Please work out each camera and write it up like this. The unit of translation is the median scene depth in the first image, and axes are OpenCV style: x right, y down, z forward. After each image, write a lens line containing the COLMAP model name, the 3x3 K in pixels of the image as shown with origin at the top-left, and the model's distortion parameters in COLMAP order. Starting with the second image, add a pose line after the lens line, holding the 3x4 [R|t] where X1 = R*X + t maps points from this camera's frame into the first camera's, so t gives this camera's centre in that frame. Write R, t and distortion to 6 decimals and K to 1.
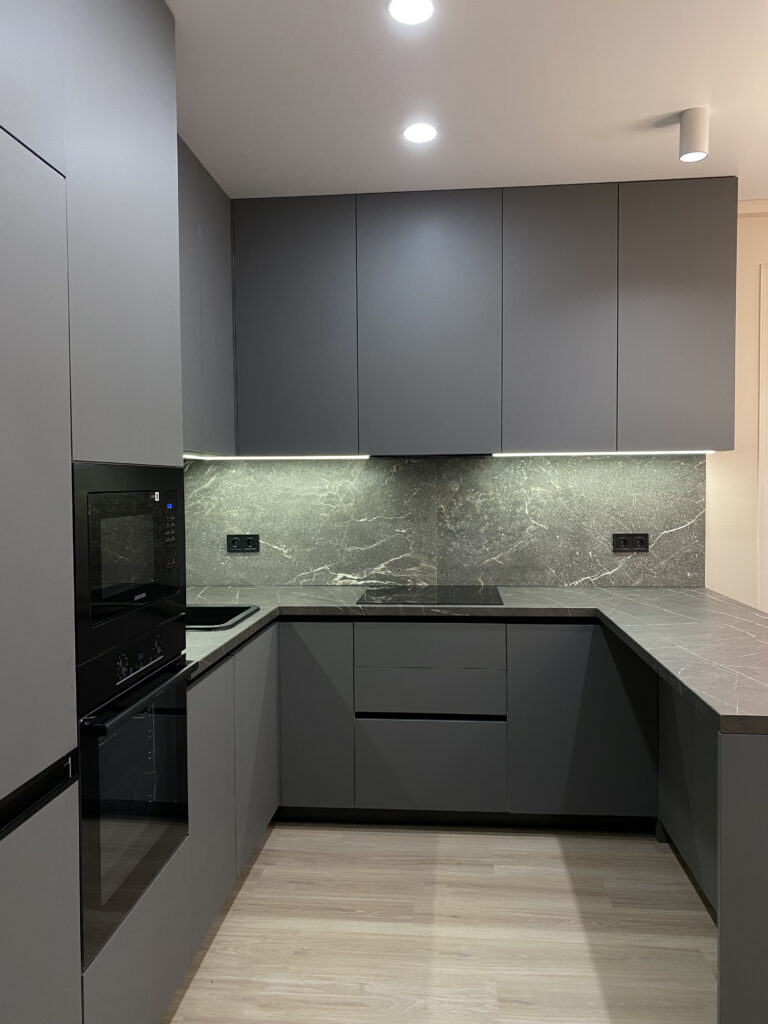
lens RADIAL K [[775.1, 0, 387.5], [0, 775.1, 496.8], [0, 0, 1]] dist [0.050775, -0.088639]
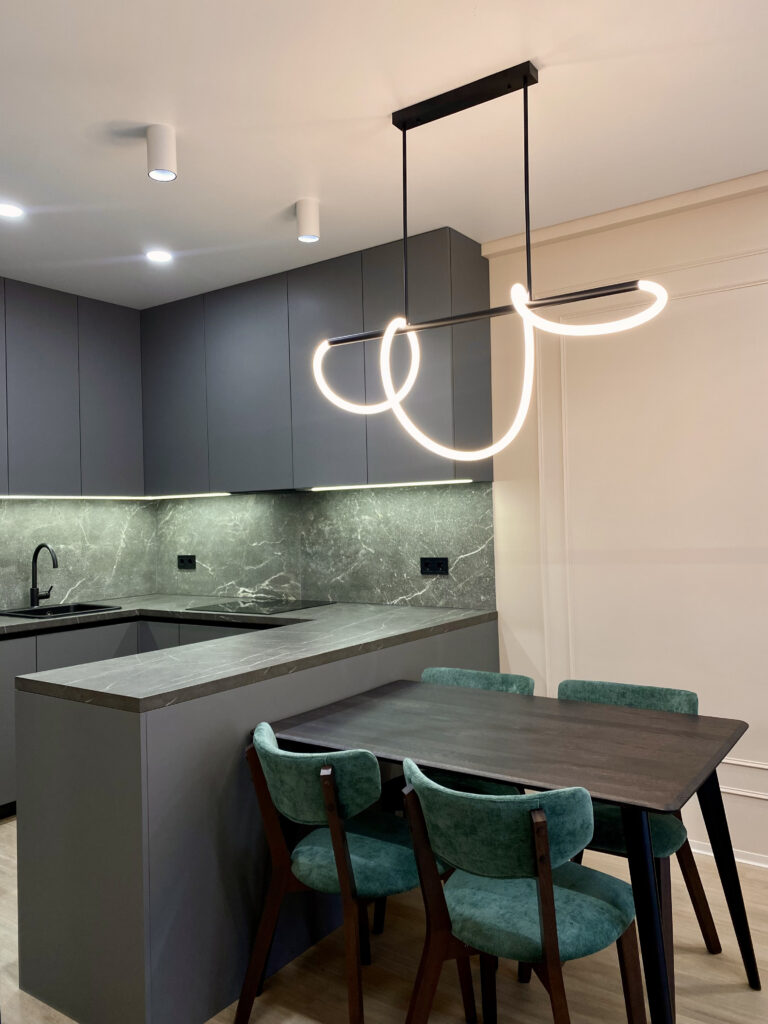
lens RADIAL K [[775.1, 0, 388.2], [0, 775.1, 499.3], [0, 0, 1]] dist [0.050775, -0.088639]
pose [[0.879841, -0.024526, -0.474636, 0.751501], [0.011627, 0.999479, -0.030094, -0.001974], [0.475127, 0.020959, 0.879668, 0.019193]]
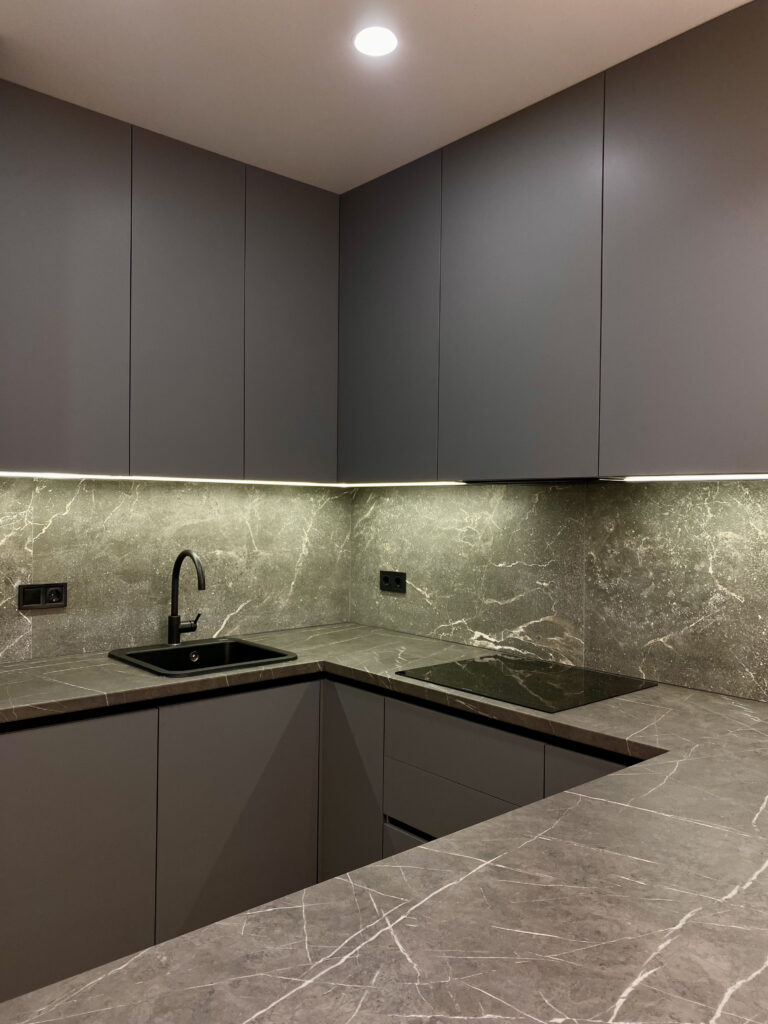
lens RADIAL K [[775.1, 0, 361.6], [0, 775.1, 502.5], [0, 0, 1]] dist [0.050775, -0.088639]
pose [[0.718887, 0.014418, -0.694978, 0.406006], [-0.029578, 0.999514, -0.009860, -0.020272], [0.694498, 0.027645, 0.718964, 0.359678]]
